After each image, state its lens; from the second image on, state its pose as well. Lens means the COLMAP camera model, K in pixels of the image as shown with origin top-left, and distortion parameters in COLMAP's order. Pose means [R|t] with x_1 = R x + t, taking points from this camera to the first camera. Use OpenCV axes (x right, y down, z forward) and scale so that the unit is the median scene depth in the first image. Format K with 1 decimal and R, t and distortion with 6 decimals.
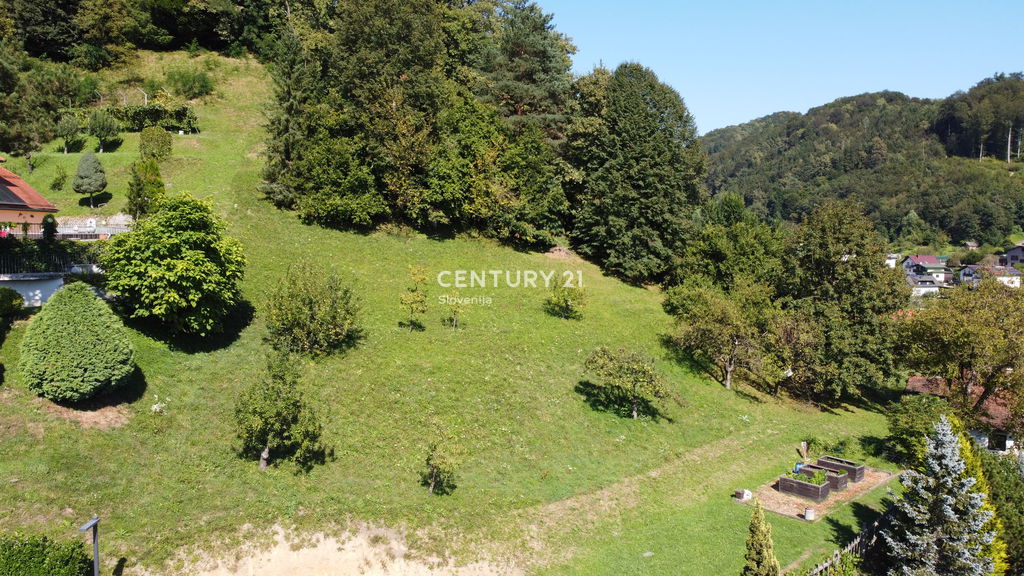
lens RADIAL K [[770.7, 0, 508.1], [0, 770.7, 290.3], [0, 0, 1]] dist [-0.004925, 0.000556]
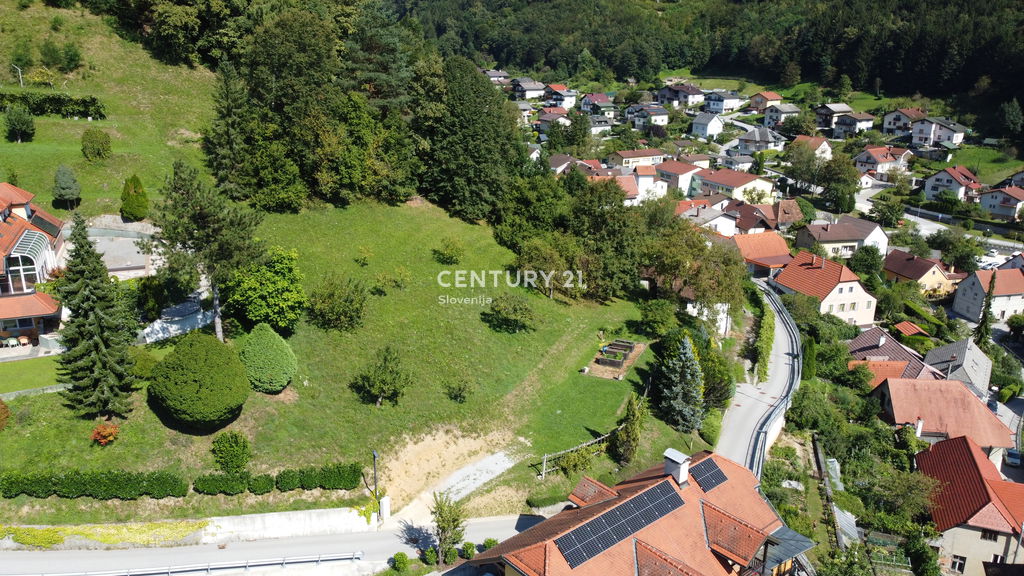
lens RADIAL K [[770.7, 0, 510.7], [0, 770.7, 285.7], [0, 0, 1]] dist [-0.004925, 0.000556]
pose [[0.918978, -0.116919, 0.376575, -0.332442], [0.026635, 0.971253, 0.236556, -0.235233], [-0.393407, -0.207359, 0.895675, -0.358786]]
